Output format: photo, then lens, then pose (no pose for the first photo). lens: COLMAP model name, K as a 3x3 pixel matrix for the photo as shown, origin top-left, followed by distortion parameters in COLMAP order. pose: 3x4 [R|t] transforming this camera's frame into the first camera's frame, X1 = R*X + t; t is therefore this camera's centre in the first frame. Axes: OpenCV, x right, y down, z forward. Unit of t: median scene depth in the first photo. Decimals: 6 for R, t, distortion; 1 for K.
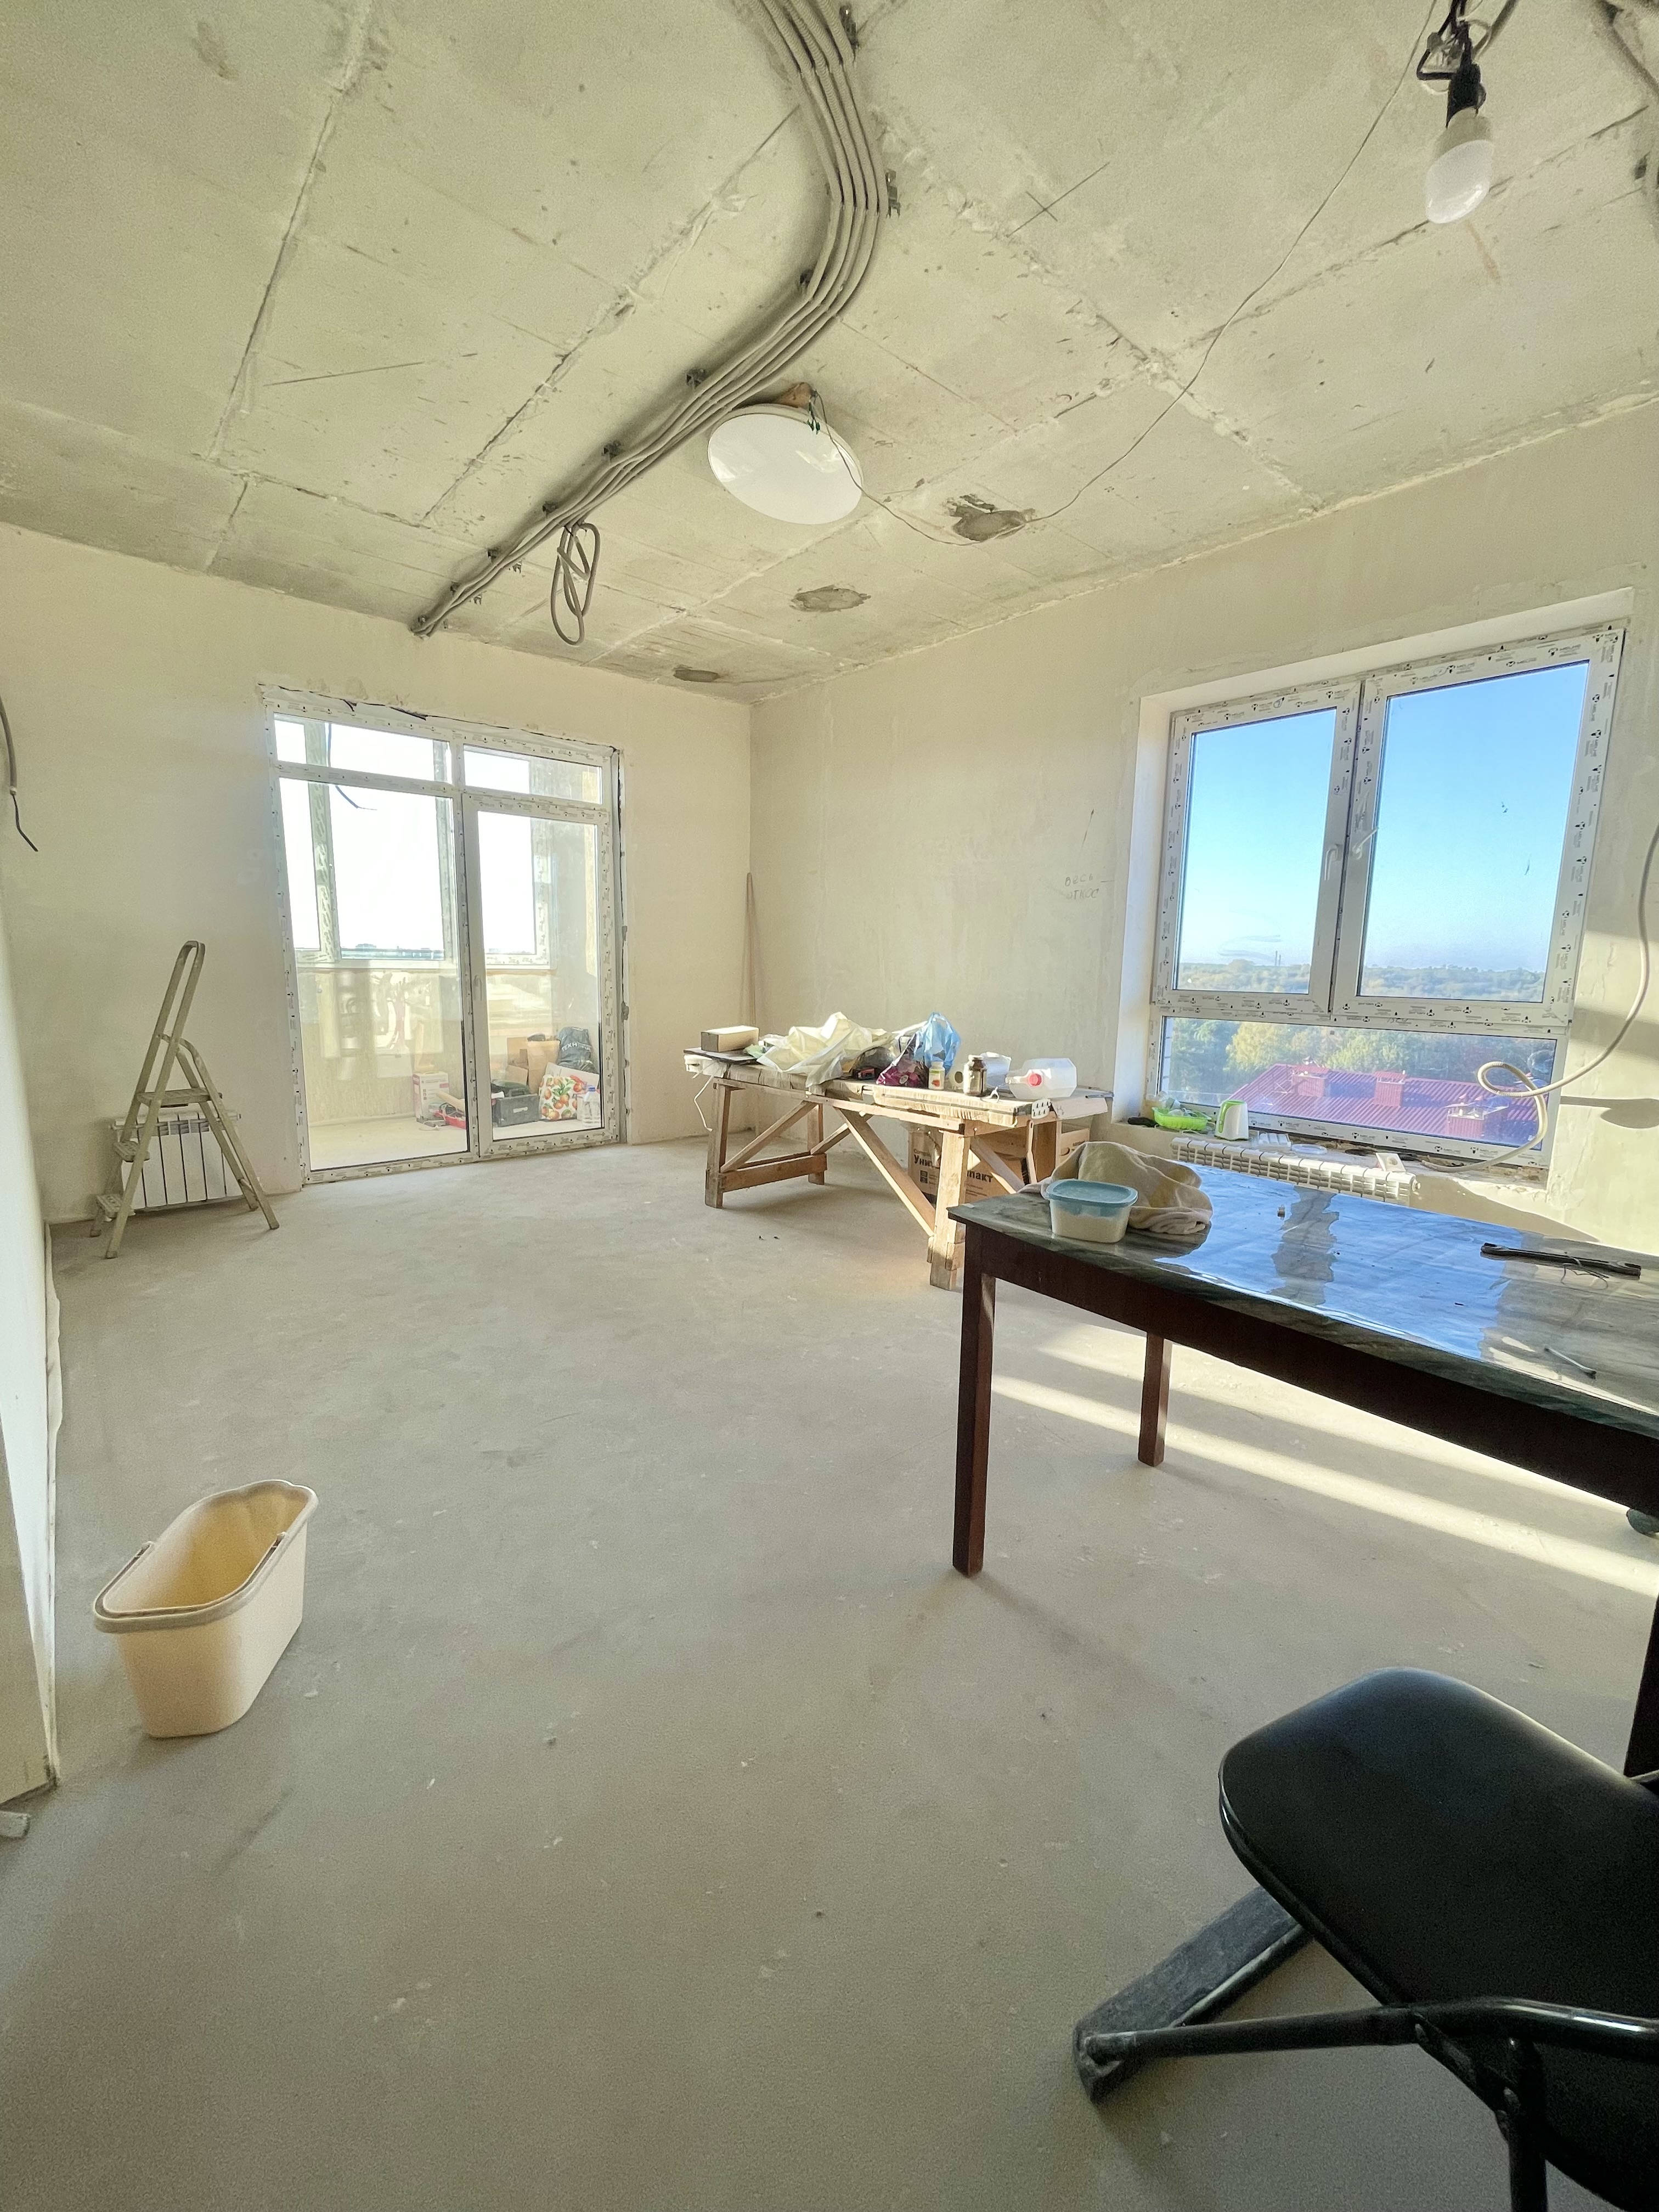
lens RADIAL K [[908.9, 0, 830.1], [0, 908.9, 1111.1], [0, 0, 1]] dist [0.001612, -0.000140]
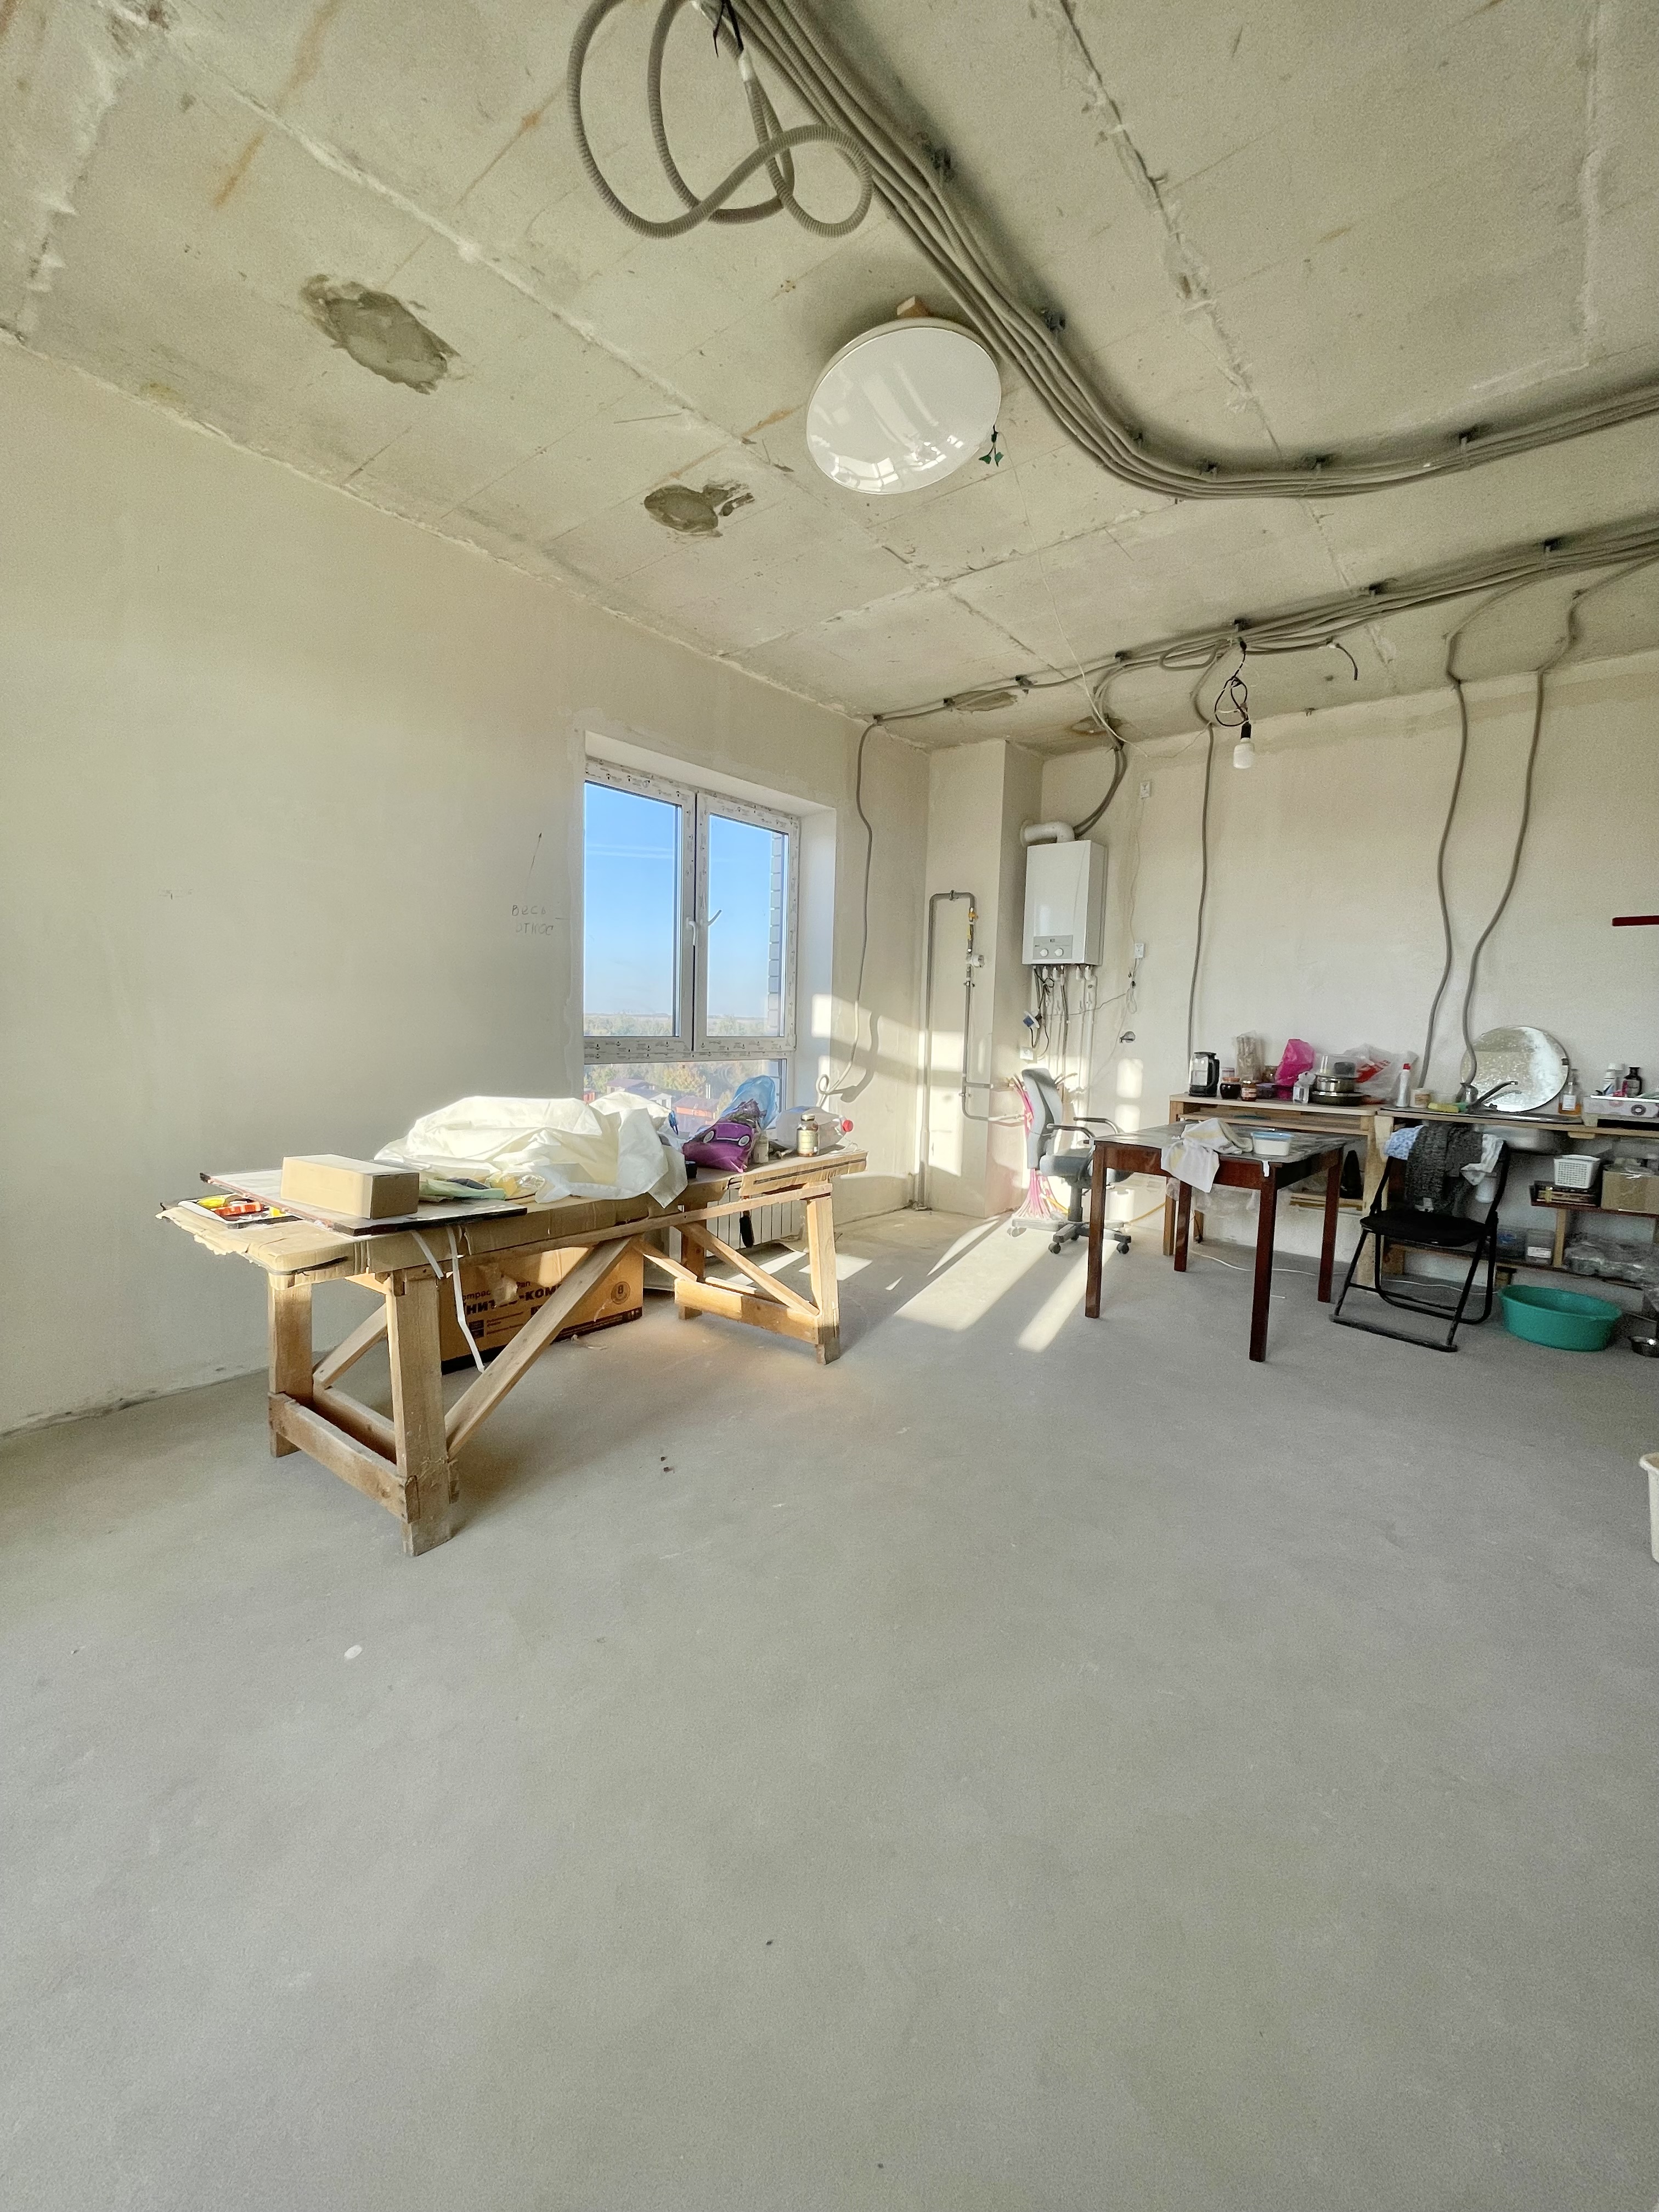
lens RADIAL K [[908.9, 0, 835.5], [0, 908.9, 1109.0], [0, 0, 1]] dist [0.001612, -0.000140]
pose [[-0.180096, -0.116209, 0.976760, -0.735177], [0.132940, 0.981011, 0.141226, -0.185630], [-0.974624, 0.155285, -0.161228, 1.056361]]
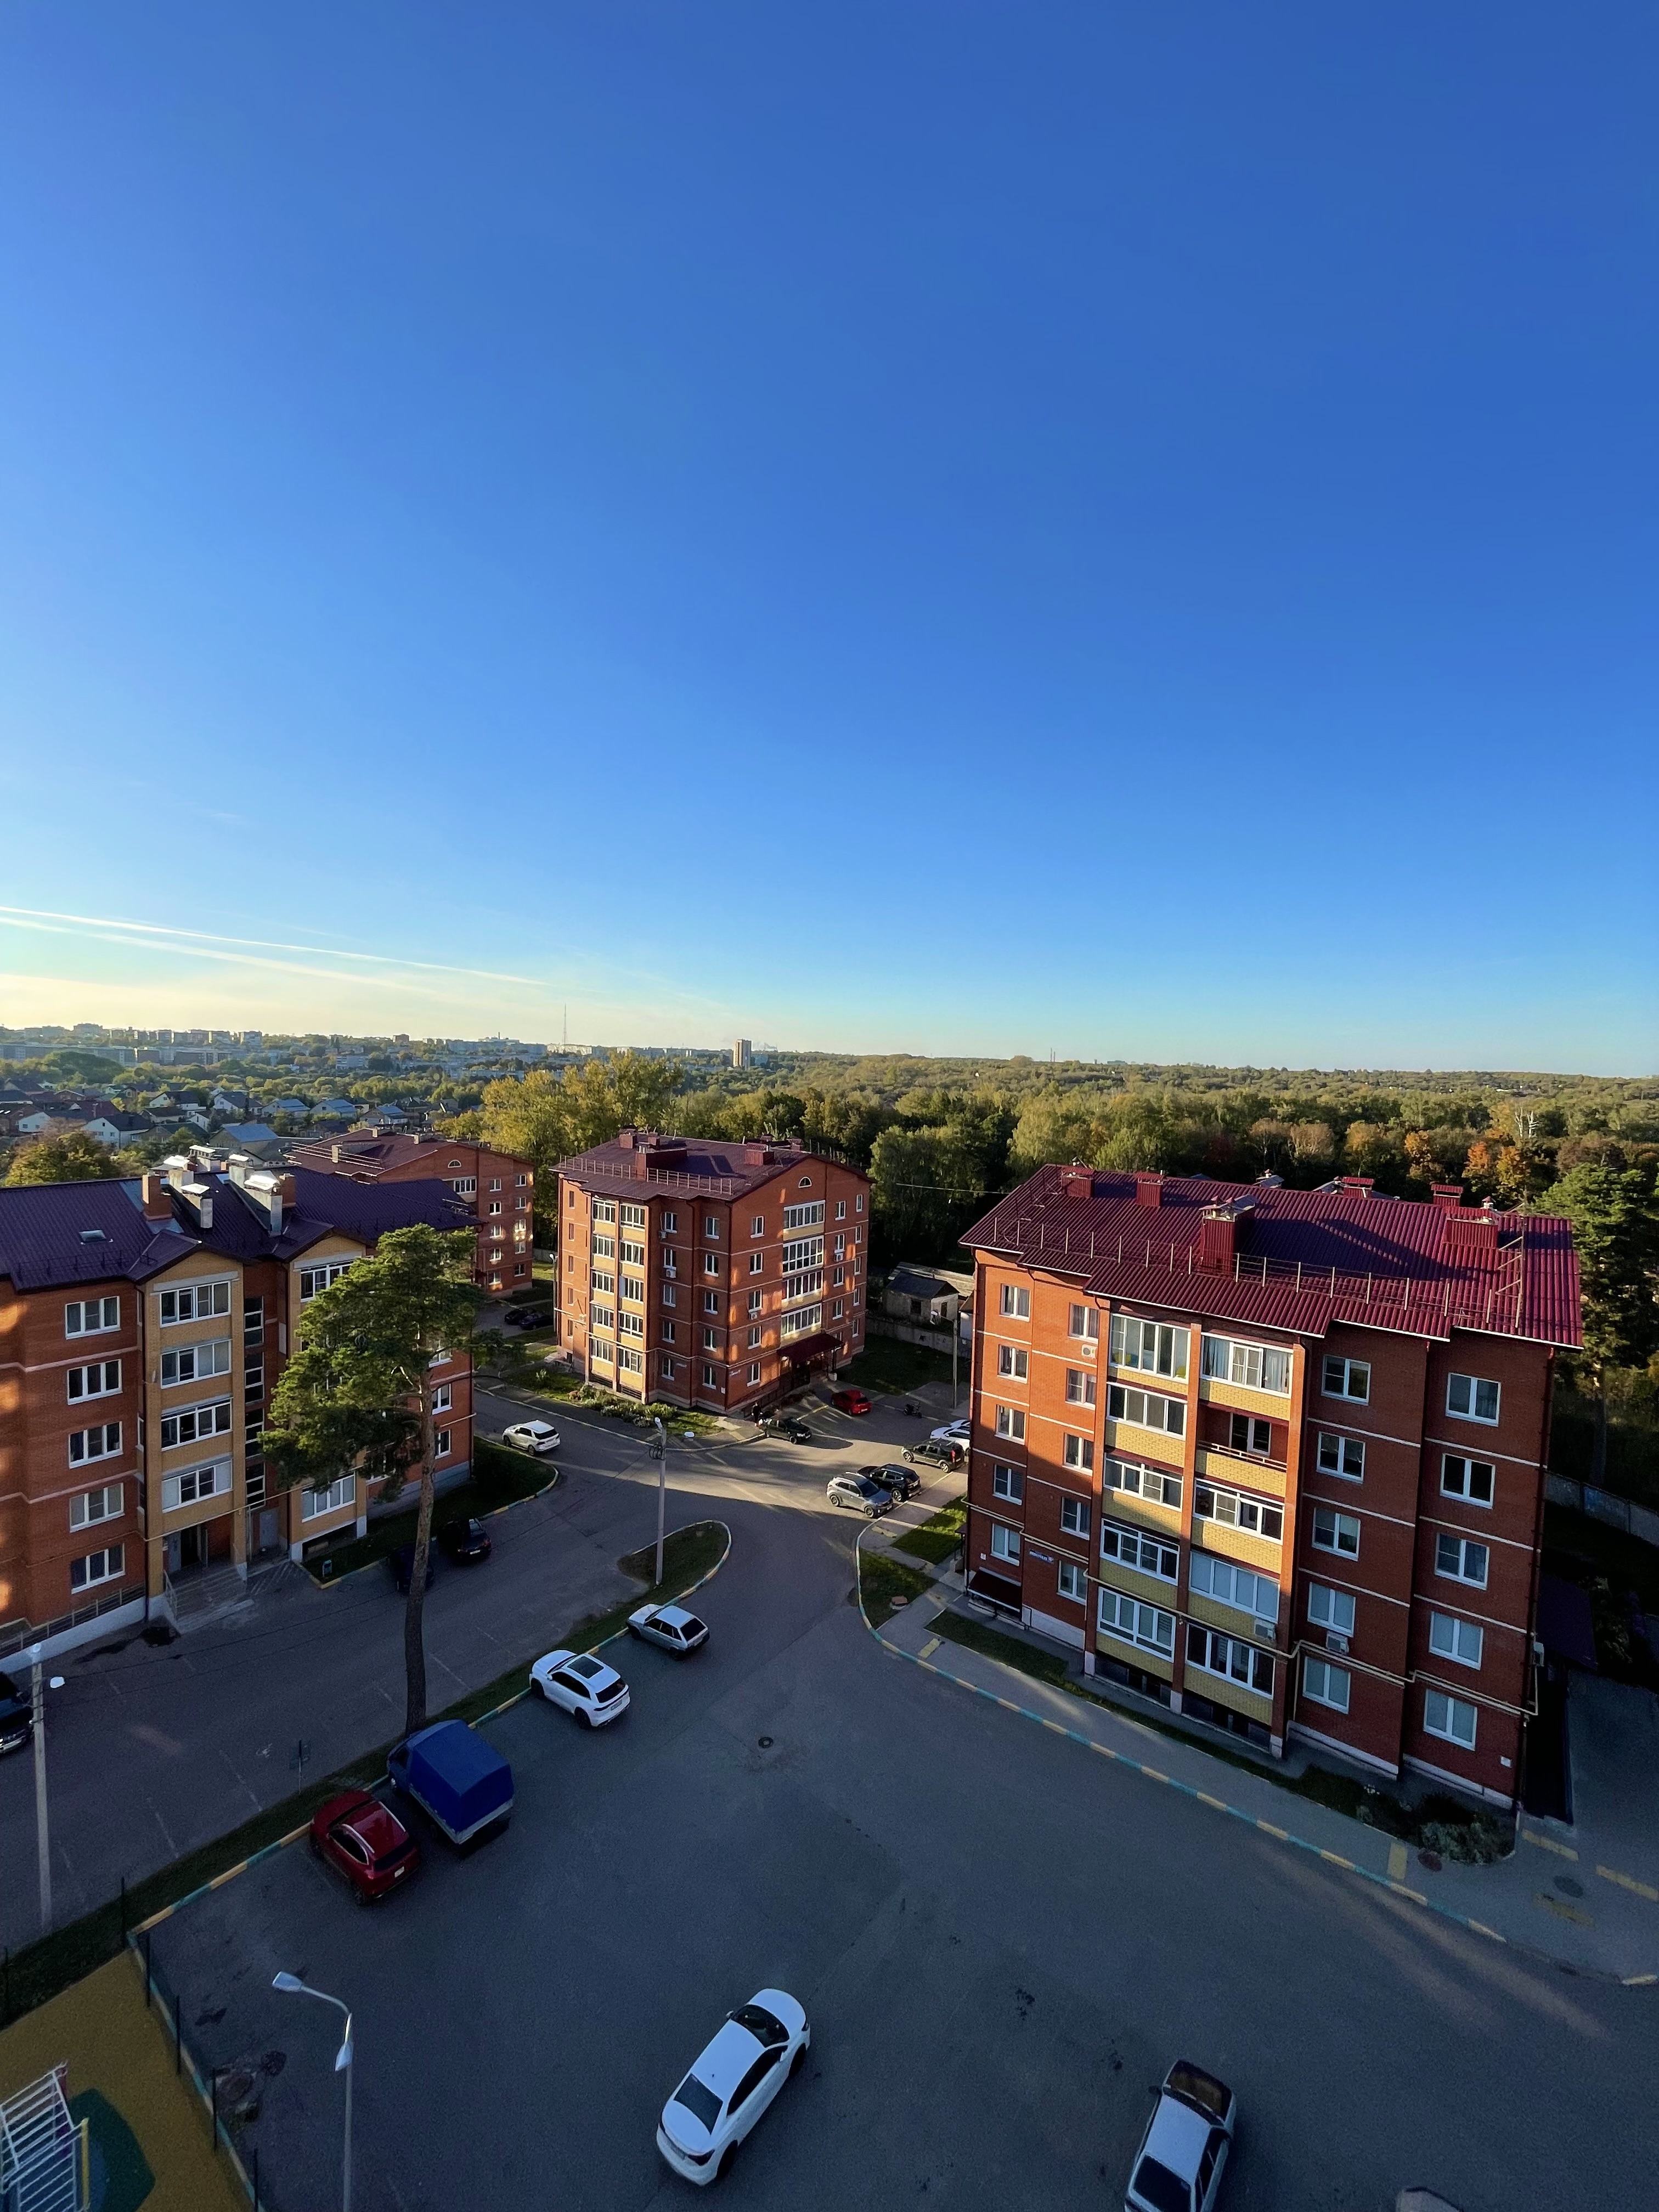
lens RADIAL K [[908.9, 0, 826.3], [0, 908.9, 1107.5], [0, 0, 1]] dist [0.001612, -0.000140]
pose [[0.978298, -0.001414, 0.207200, 0.055572], [0.023144, 0.994465, -0.102488, -0.021397], [-0.205908, 0.105059, 0.972915, 0.082935]]
